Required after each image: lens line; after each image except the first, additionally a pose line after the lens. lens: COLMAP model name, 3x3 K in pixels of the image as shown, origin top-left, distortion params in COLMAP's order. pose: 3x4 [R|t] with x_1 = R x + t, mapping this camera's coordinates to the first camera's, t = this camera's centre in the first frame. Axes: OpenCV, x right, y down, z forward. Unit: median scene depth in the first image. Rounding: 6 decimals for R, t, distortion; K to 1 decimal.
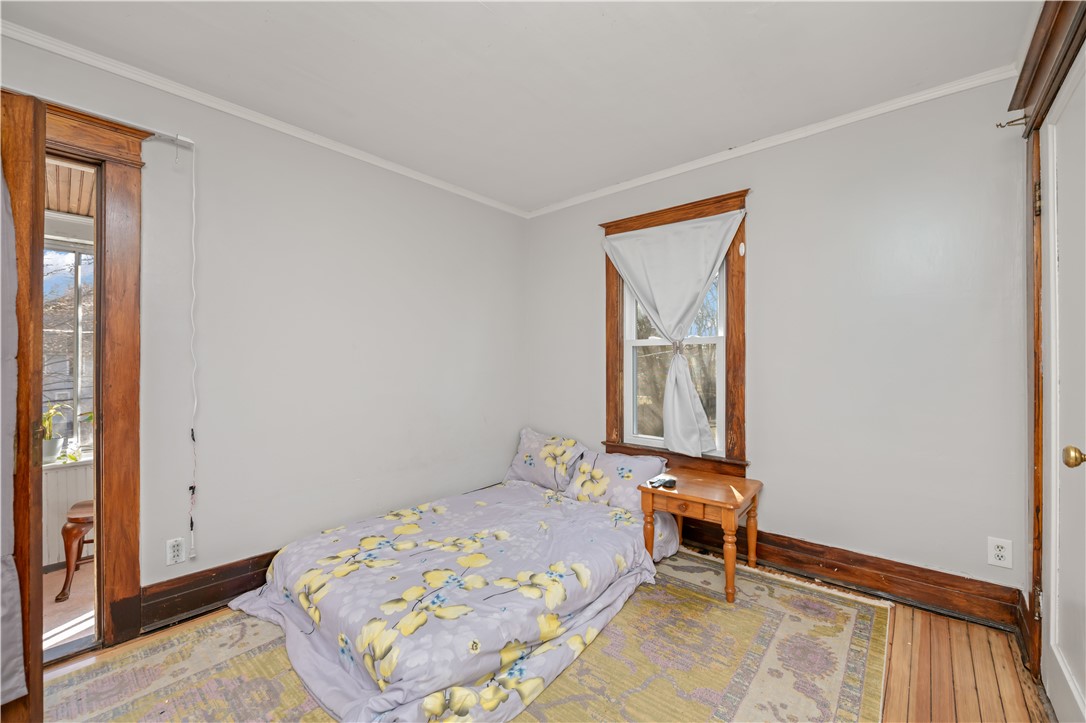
lens RADIAL K [[437.2, 0, 555.5], [0, 437.2, 356.7], [0, 0, 1]] dist [-0.000565, -0.000171]
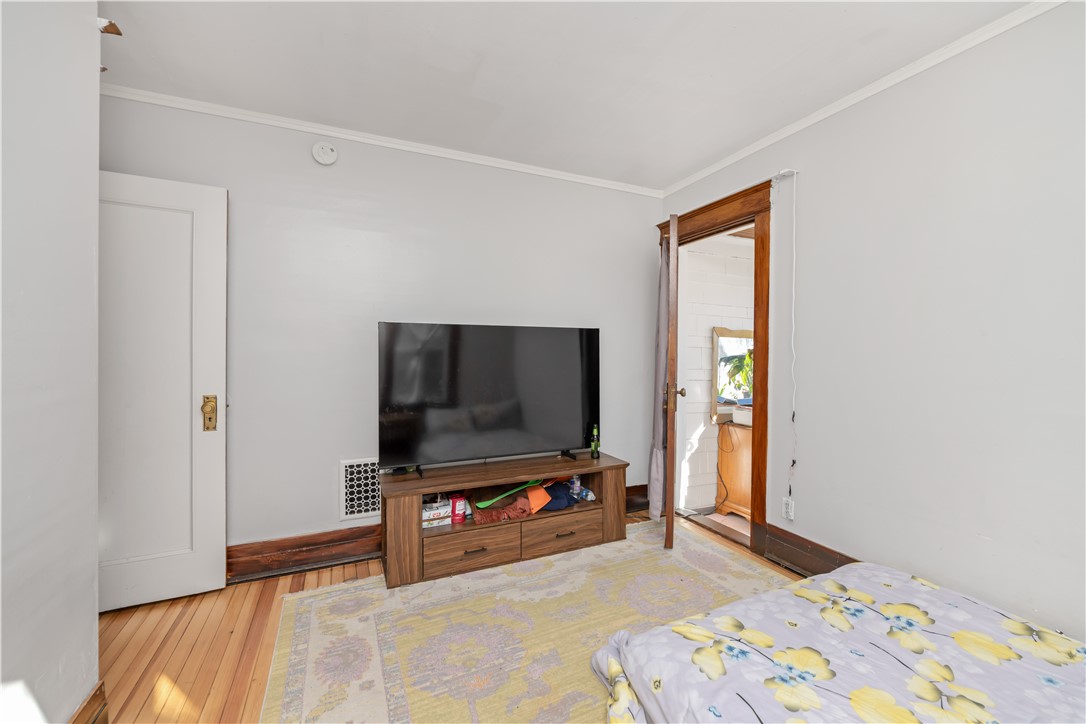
lens RADIAL K [[437.2, 0, 555.5], [0, 437.2, 357.2], [0, 0, 1]] dist [-0.000565, -0.000171]
pose [[-0.393749, 0.001633, -0.919217, 0.511468], [-0.000748, 0.999998, 0.002097, 0.016734], [0.919218, 0.001513, -0.393746, 0.879900]]
